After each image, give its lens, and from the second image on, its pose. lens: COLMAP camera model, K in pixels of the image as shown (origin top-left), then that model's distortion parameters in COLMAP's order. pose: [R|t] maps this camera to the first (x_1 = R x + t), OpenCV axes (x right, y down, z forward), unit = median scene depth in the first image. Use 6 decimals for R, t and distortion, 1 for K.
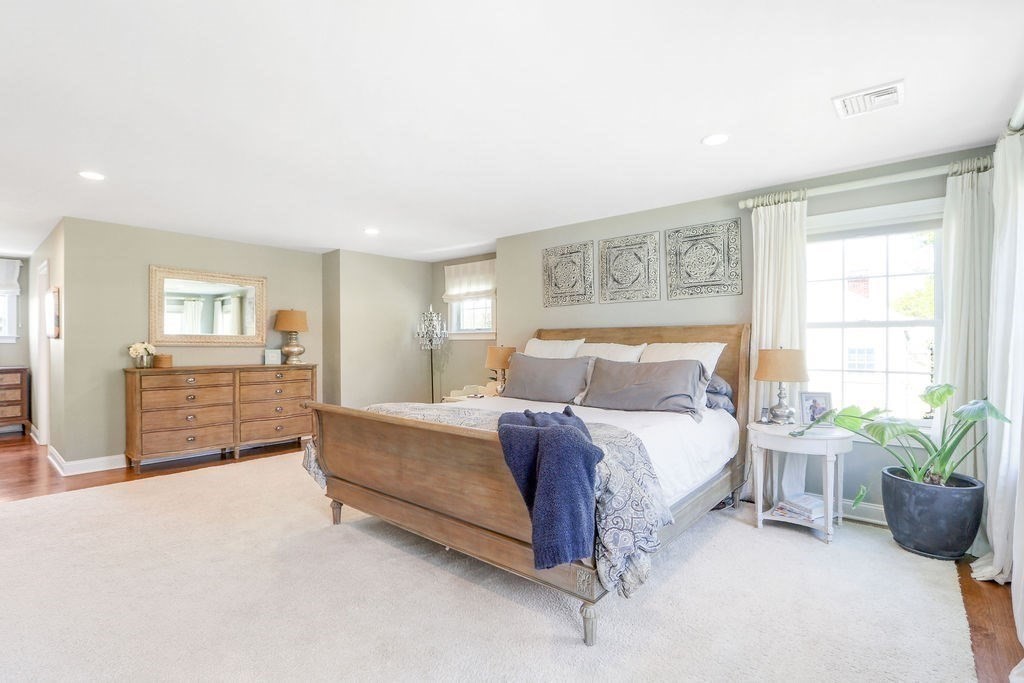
lens RADIAL K [[484.6, 0, 509.2], [0, 484.6, 346.6], [0, 0, 1]] dist [-0.012713, -0.000644]
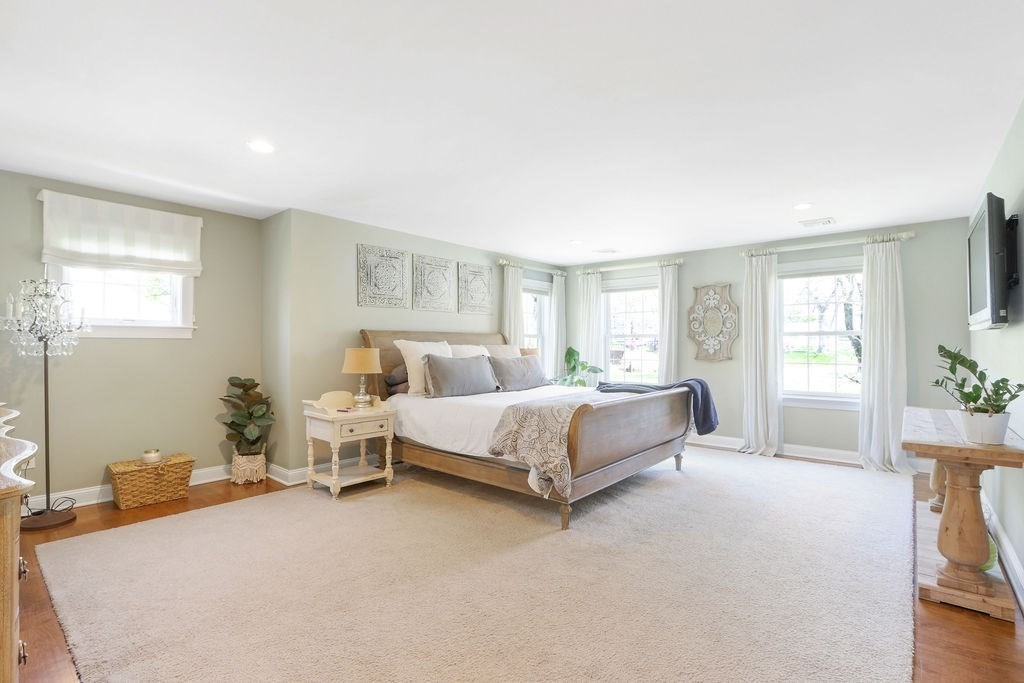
lens RADIAL K [[484.6, 0, 508.9], [0, 484.6, 341.9], [0, 0, 1]] dist [-0.012713, -0.000644]
pose [[0.000060, 0.010135, 0.999949, -0.900005], [0.007788, 0.999918, -0.010135, -0.000809], [-0.999970, 0.007788, -0.000019, 0.749076]]
